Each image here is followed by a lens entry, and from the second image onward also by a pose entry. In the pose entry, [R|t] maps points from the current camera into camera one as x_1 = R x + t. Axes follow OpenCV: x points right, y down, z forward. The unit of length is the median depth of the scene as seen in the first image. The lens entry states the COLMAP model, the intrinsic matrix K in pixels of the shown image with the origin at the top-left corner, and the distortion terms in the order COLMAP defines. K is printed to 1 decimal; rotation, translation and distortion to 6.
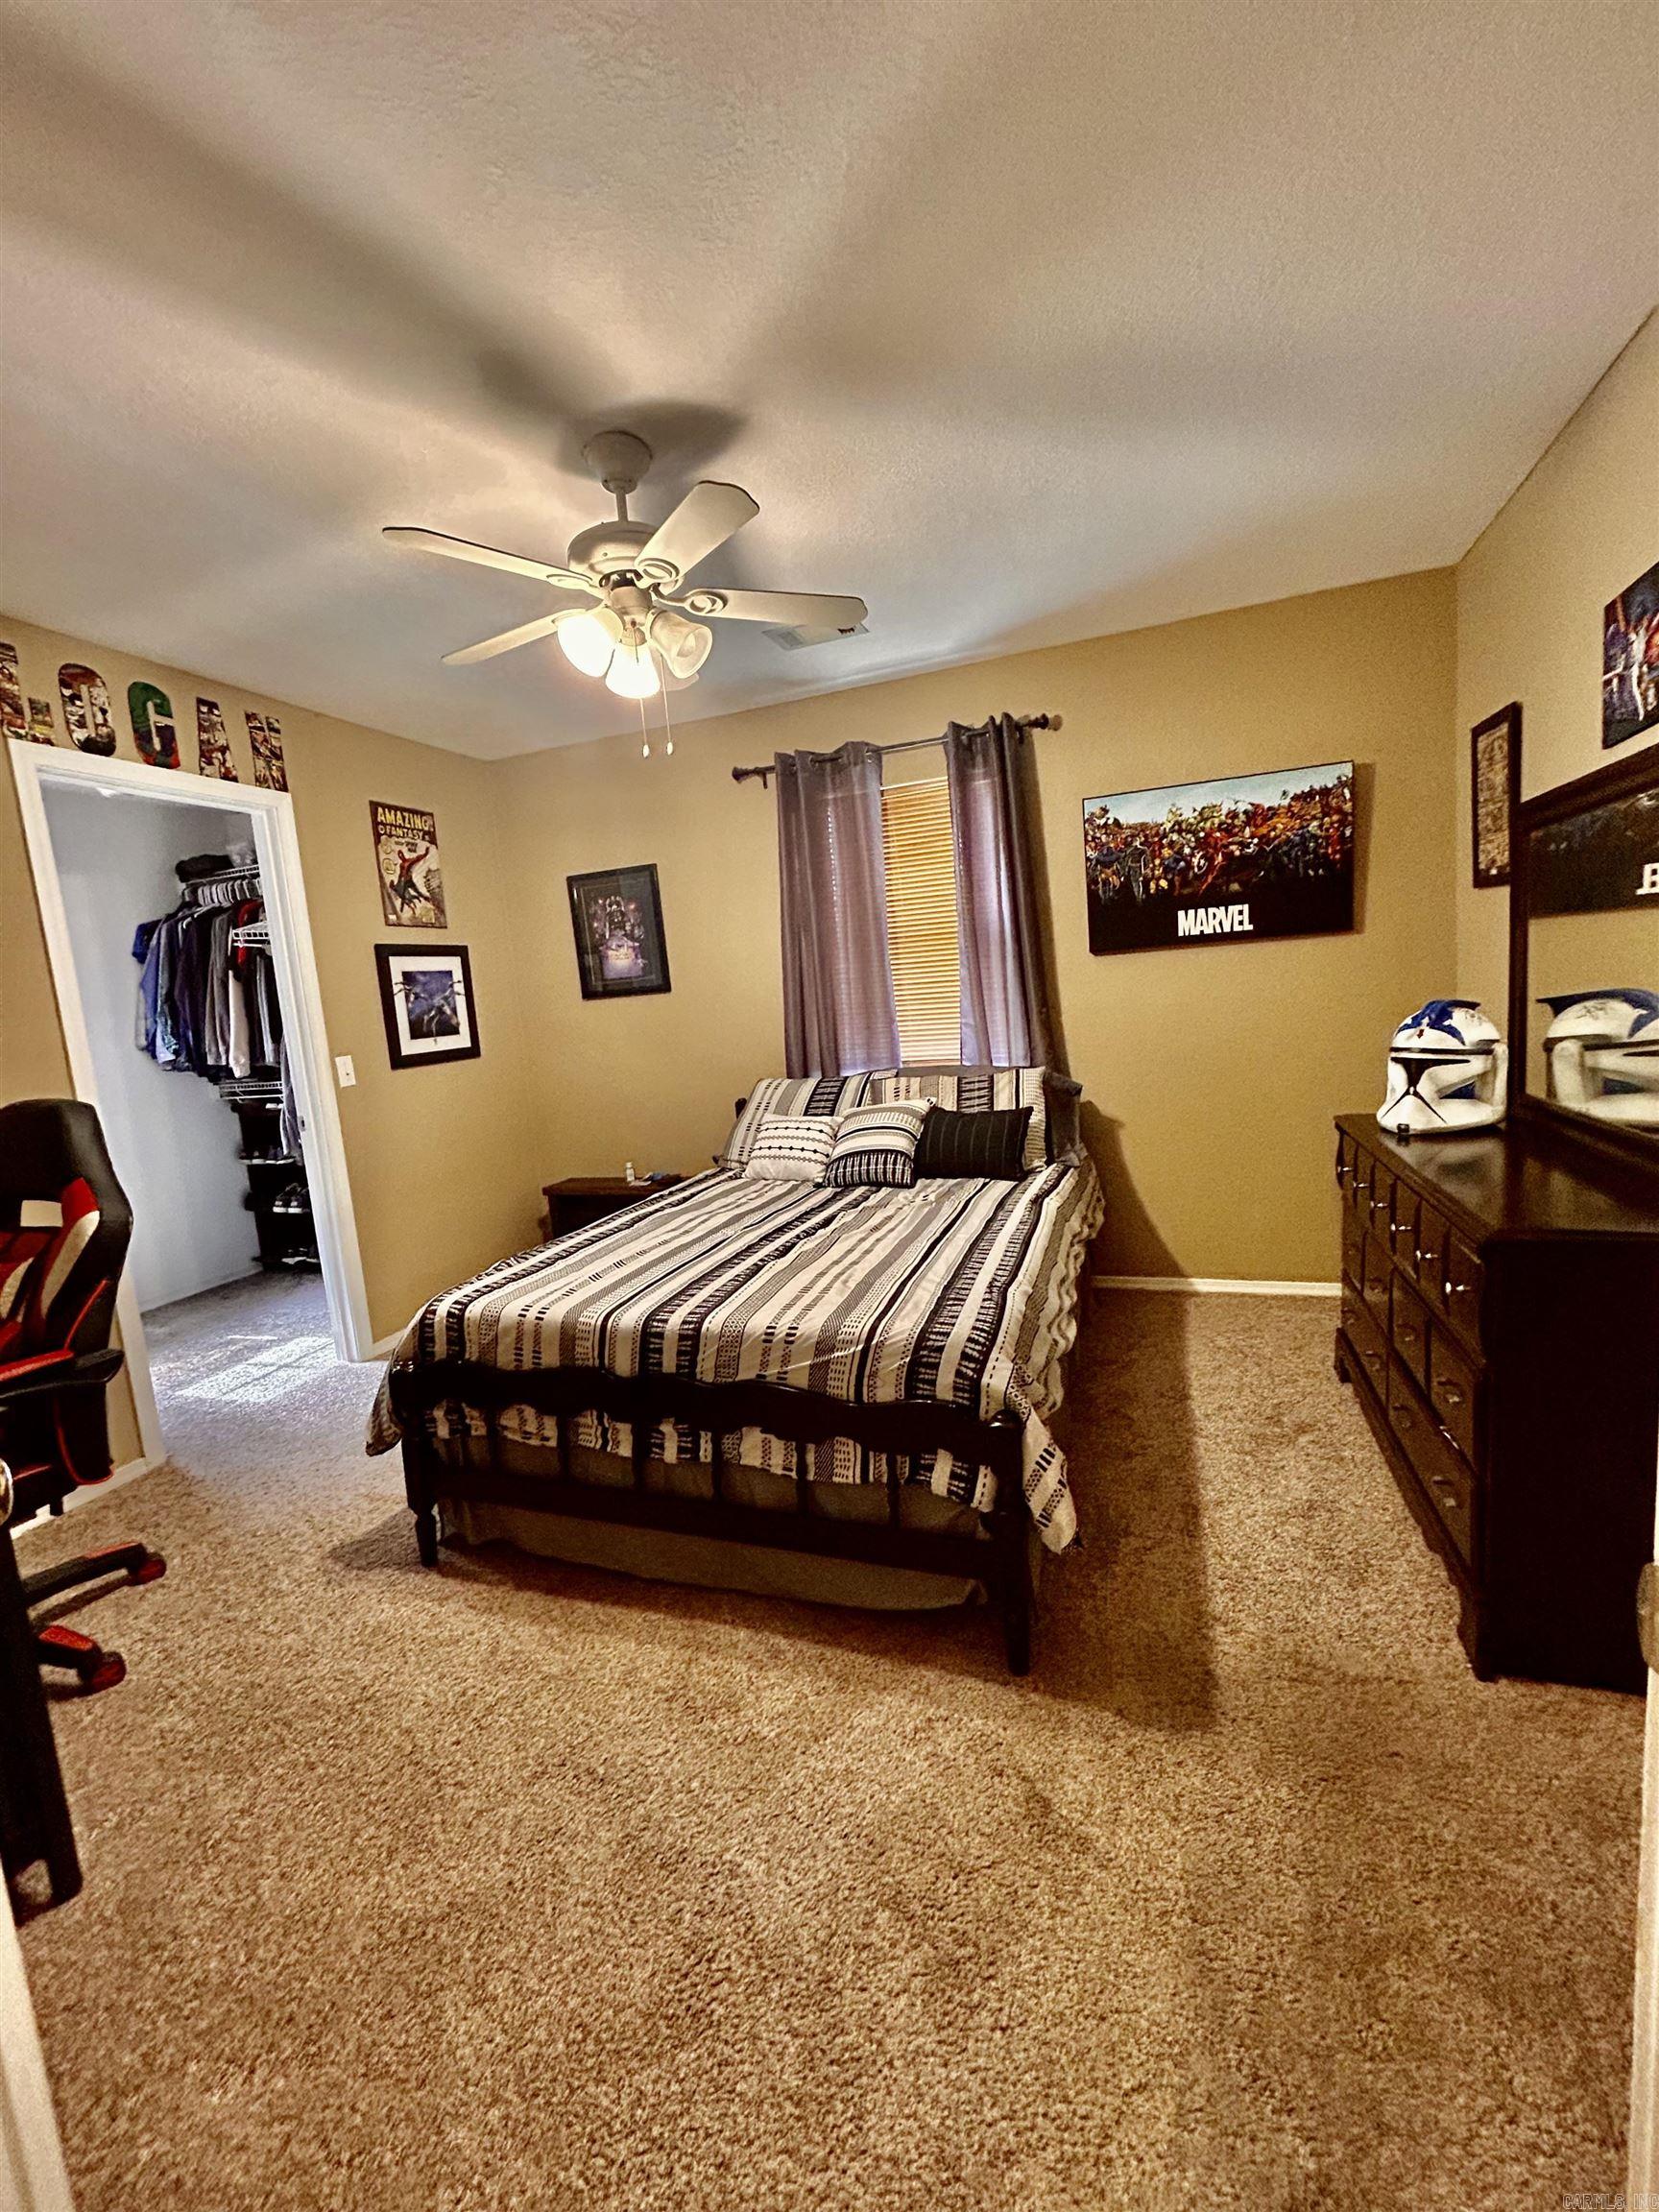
lens RADIAL K [[892.2, 0, 824.8], [0, 892.2, 1097.2], [0, 0, 1]] dist [0.001690, 0.000412]
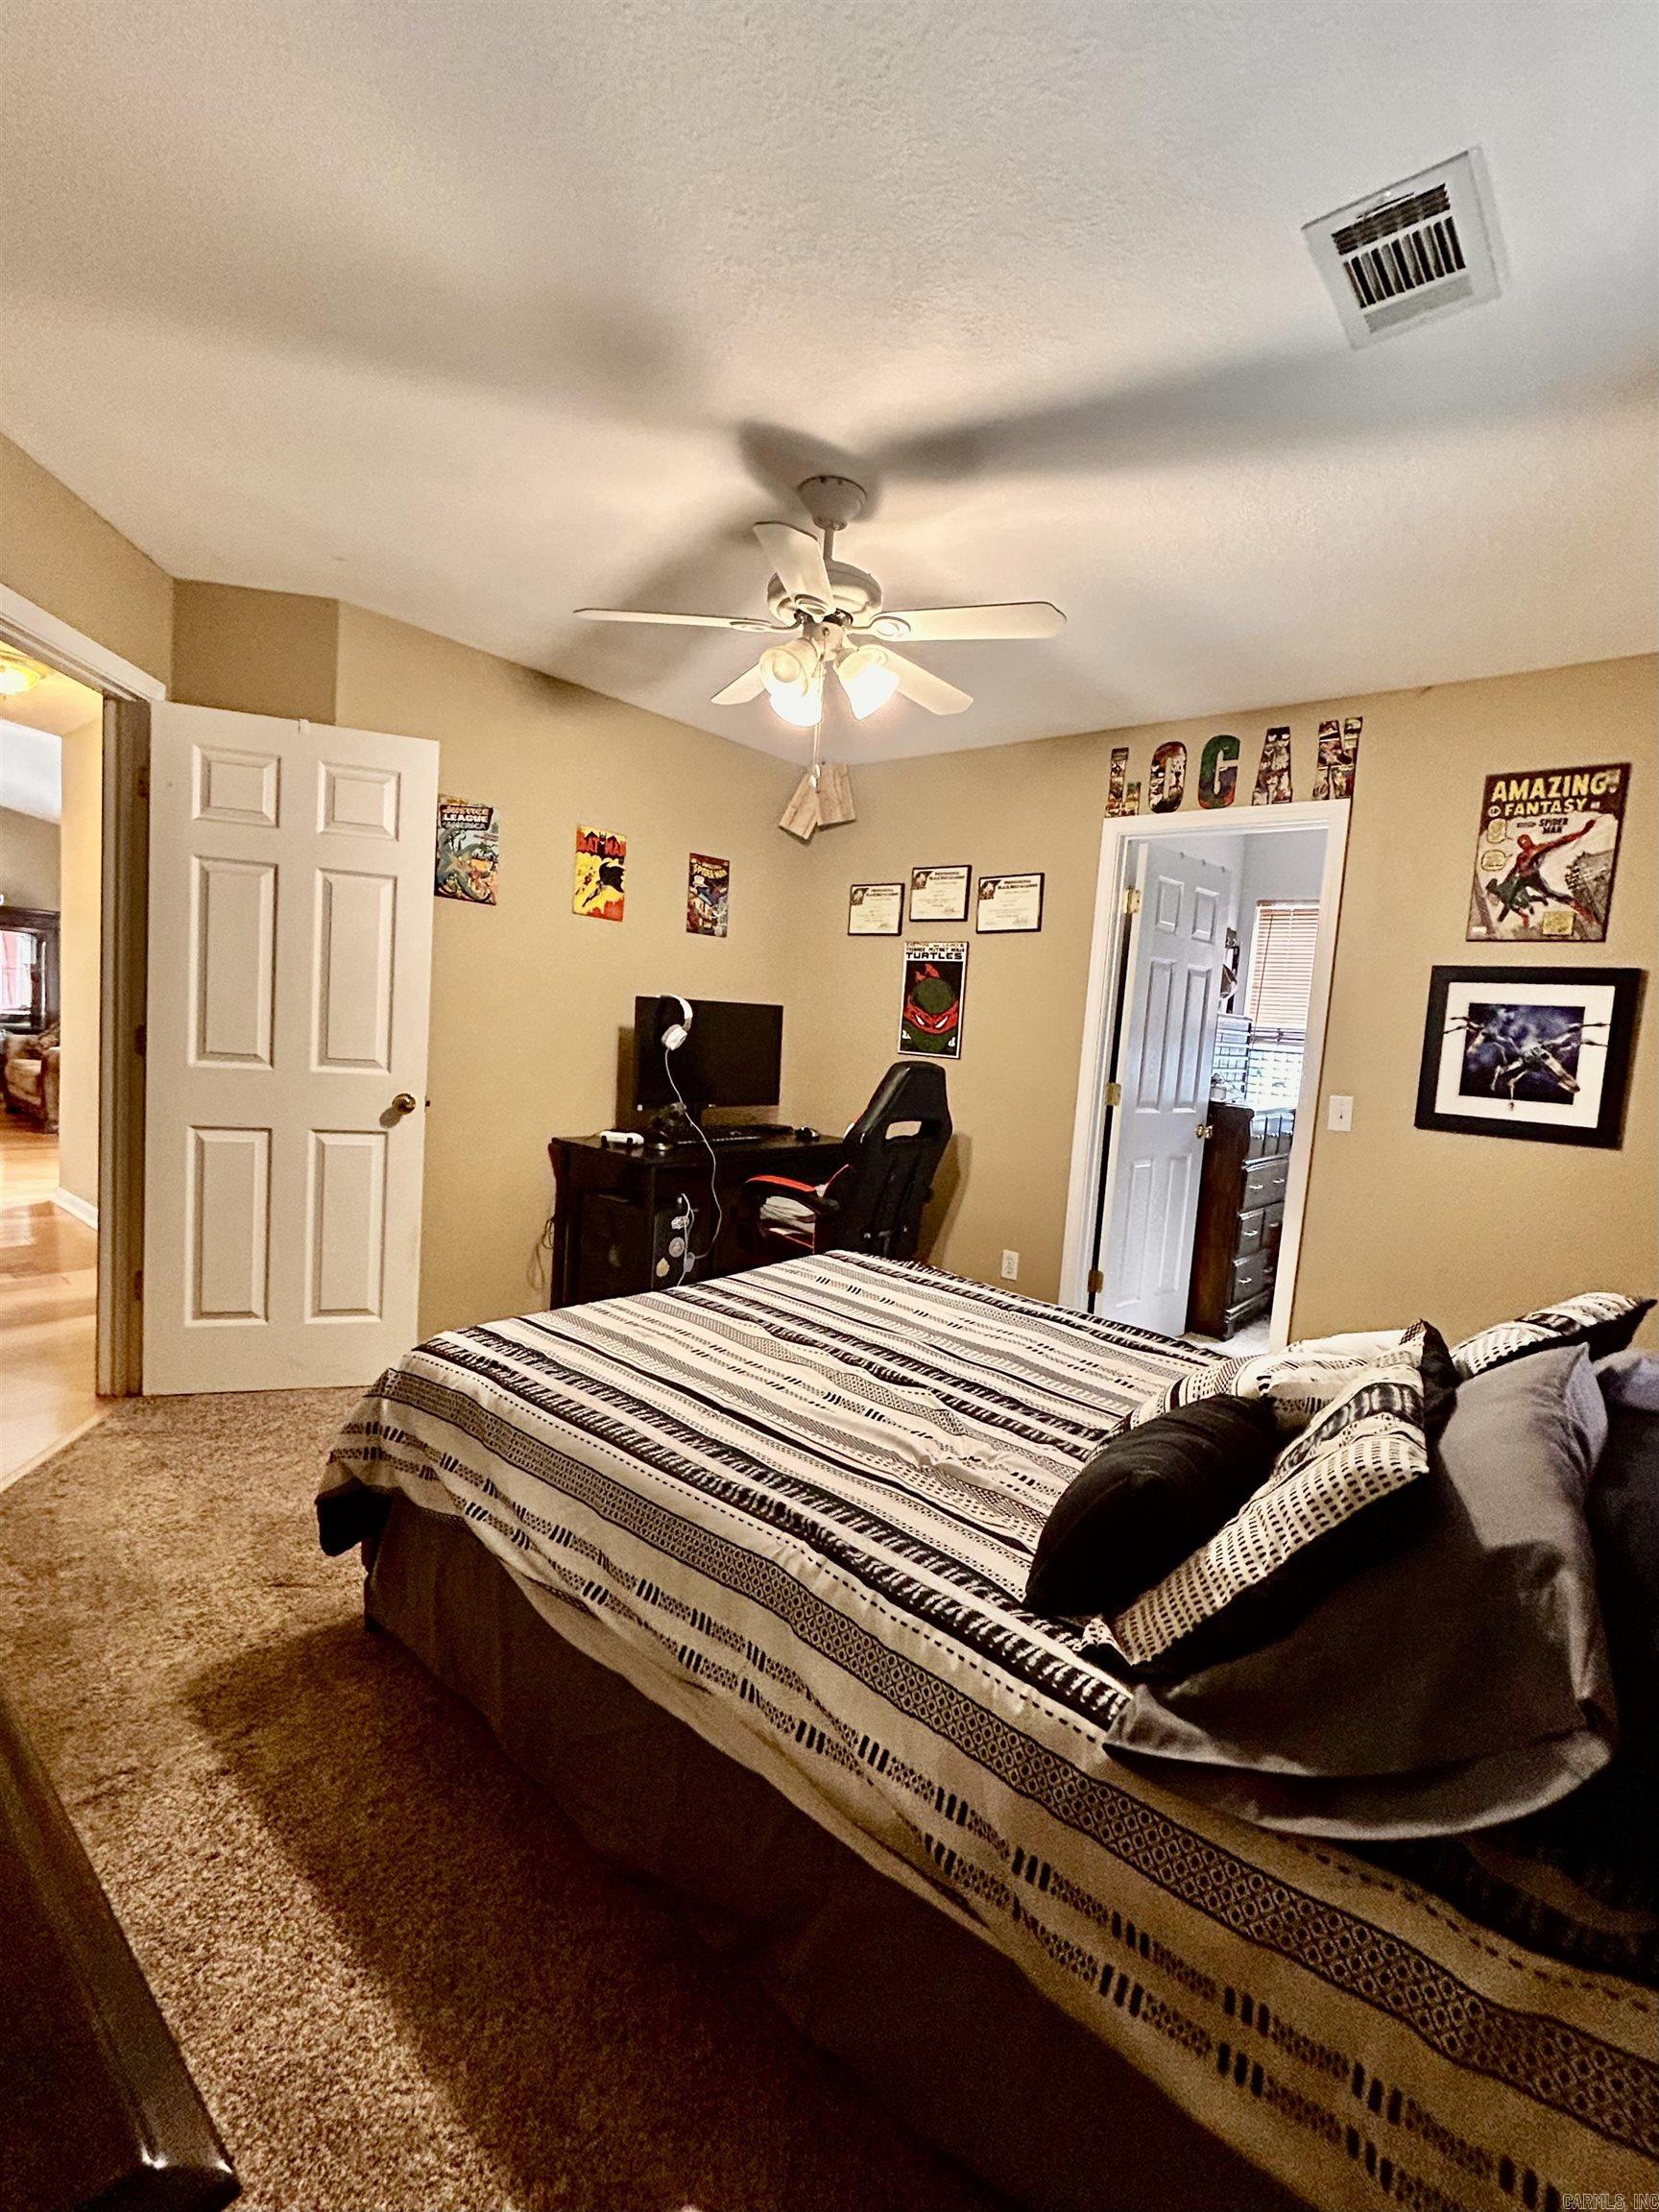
lens RADIAL K [[907.1, 0, 770.8], [0, 907.1, 1096.5], [0, 0, 1]] dist [0.002014, -0.000146]
pose [[-0.350436, 0.143700, -0.925497, 0.529579], [-0.151696, 0.966404, 0.207491, -0.163442], [0.924220, 0.213106, -0.316864, 0.877268]]
